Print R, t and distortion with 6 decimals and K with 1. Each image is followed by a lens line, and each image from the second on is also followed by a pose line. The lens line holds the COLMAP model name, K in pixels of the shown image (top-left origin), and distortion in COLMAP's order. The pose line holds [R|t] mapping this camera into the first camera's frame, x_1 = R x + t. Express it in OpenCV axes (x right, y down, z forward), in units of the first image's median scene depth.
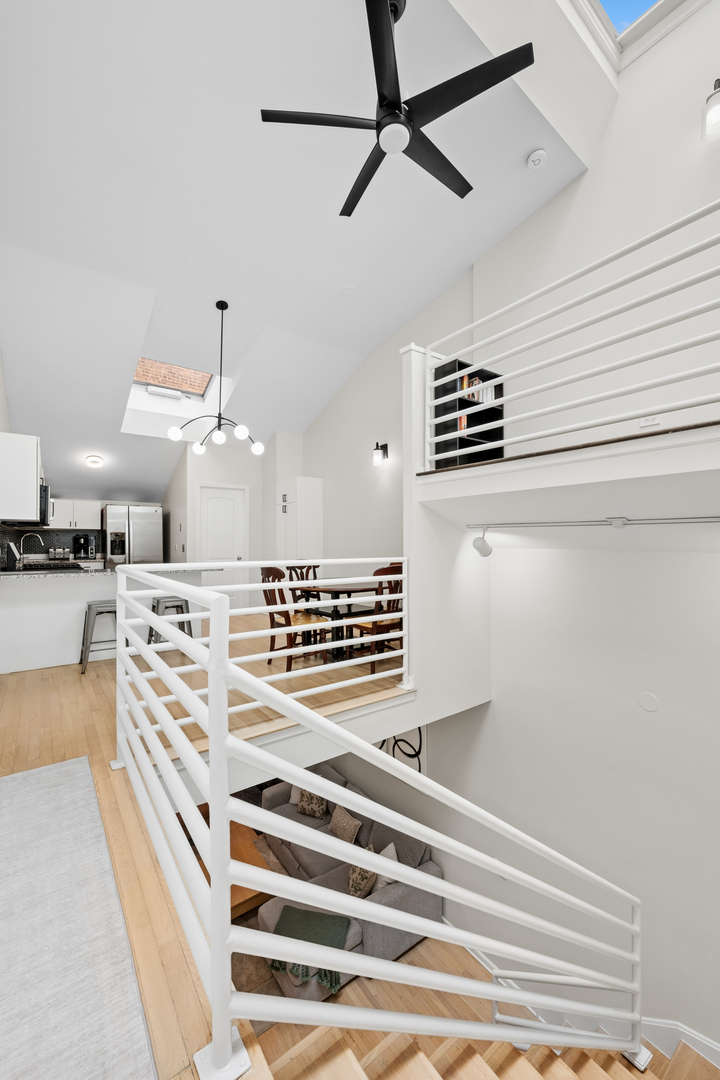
lens RADIAL K [[426.4, 0, 352.8], [0, 426.4, 535.7], [0, 0, 1]] dist [-0.001879, -0.000261]
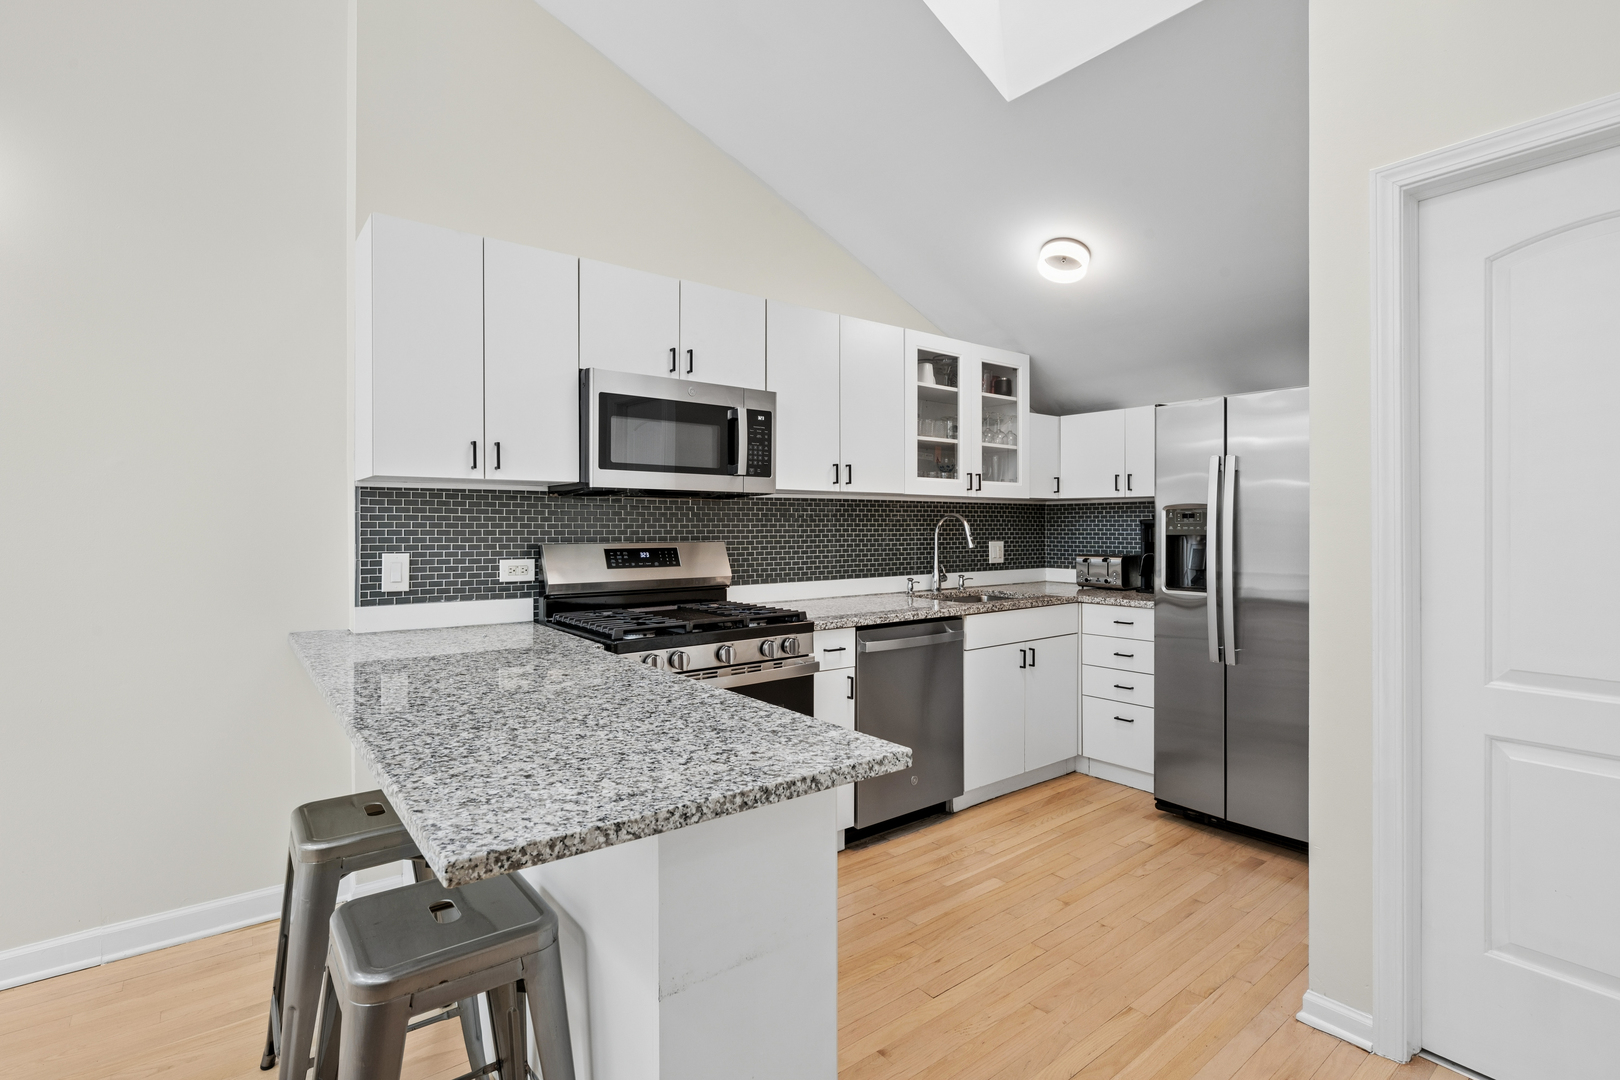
lens RADIAL K [[745.9, 0, 814.5], [0, 745.9, 536.2], [0, 0, 1]] dist [-0.000264, -0.000079]
pose [[0.064068, 0.011689, -0.997877, -0.155791], [0.014244, 0.999819, 0.012626, 0.003928], [0.997844, -0.015023, 0.063890, 1.131853]]
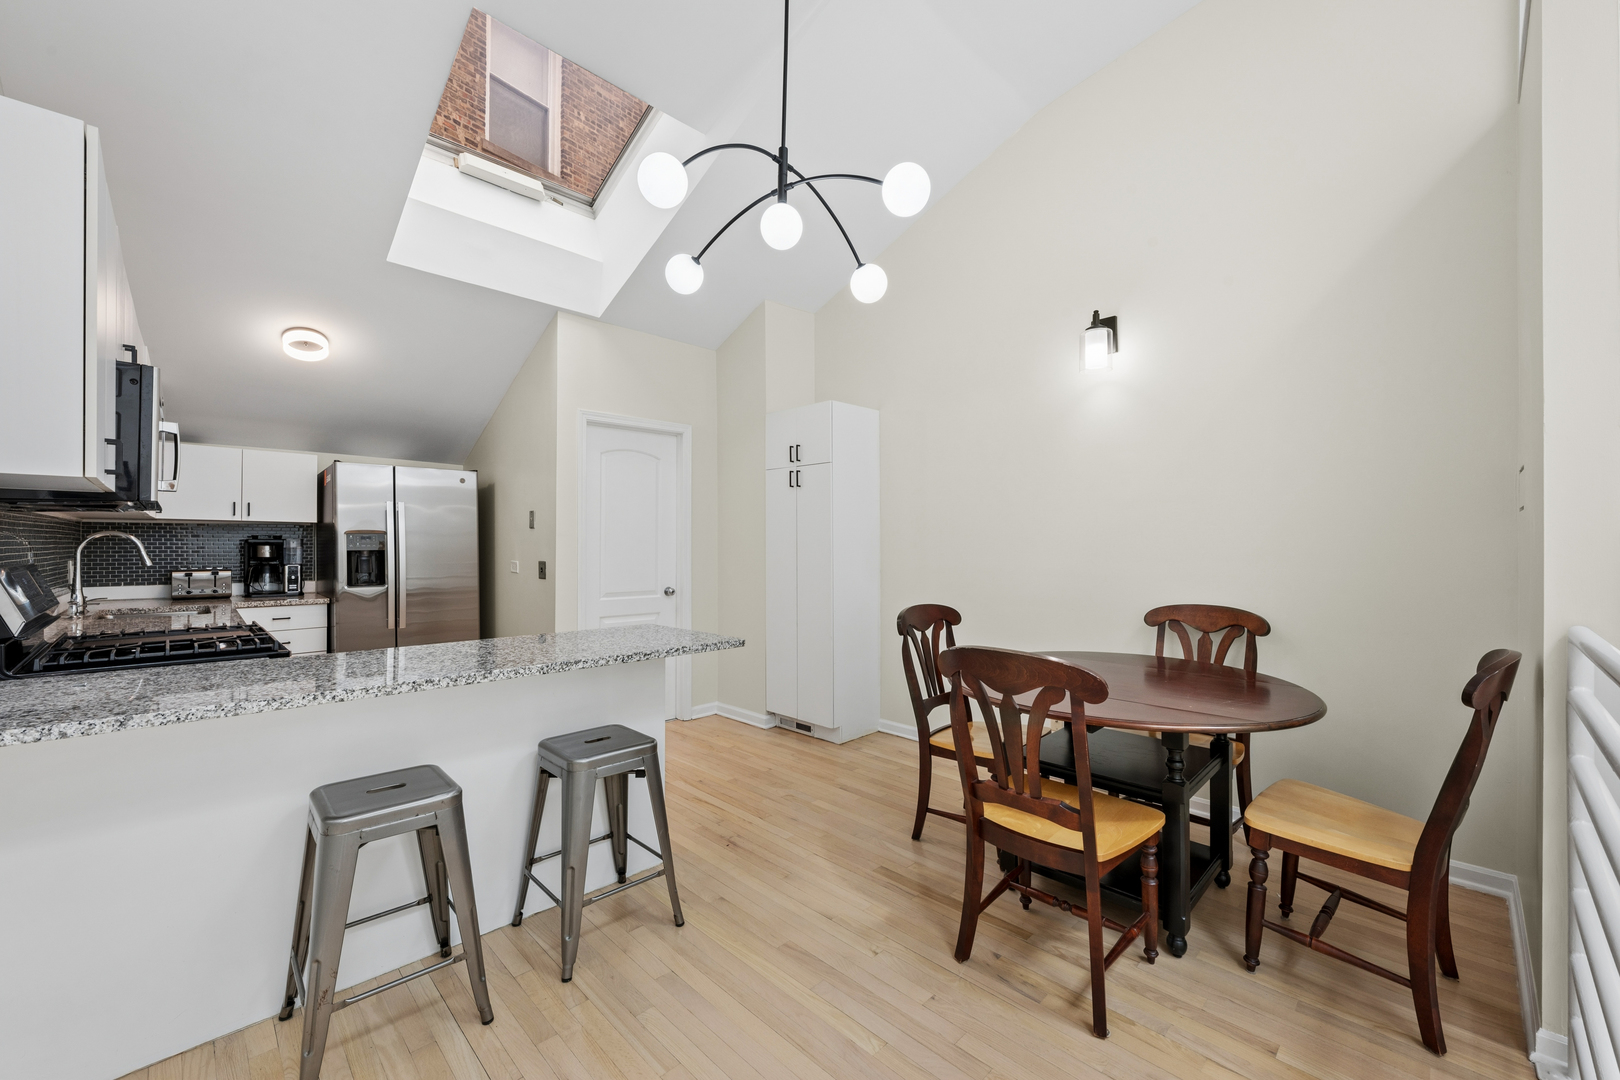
lens RADIAL K [[639.6, 0, 811.9], [0, 639.6, 542.3], [0, 0, 1]] dist [0.000981, 0.000392]
pose [[0.988425, 0.003616, 0.151669, -0.342590], [-0.004498, 0.999975, 0.005476, -0.003029], [-0.151646, -0.006095, 0.988416, 0.510314]]
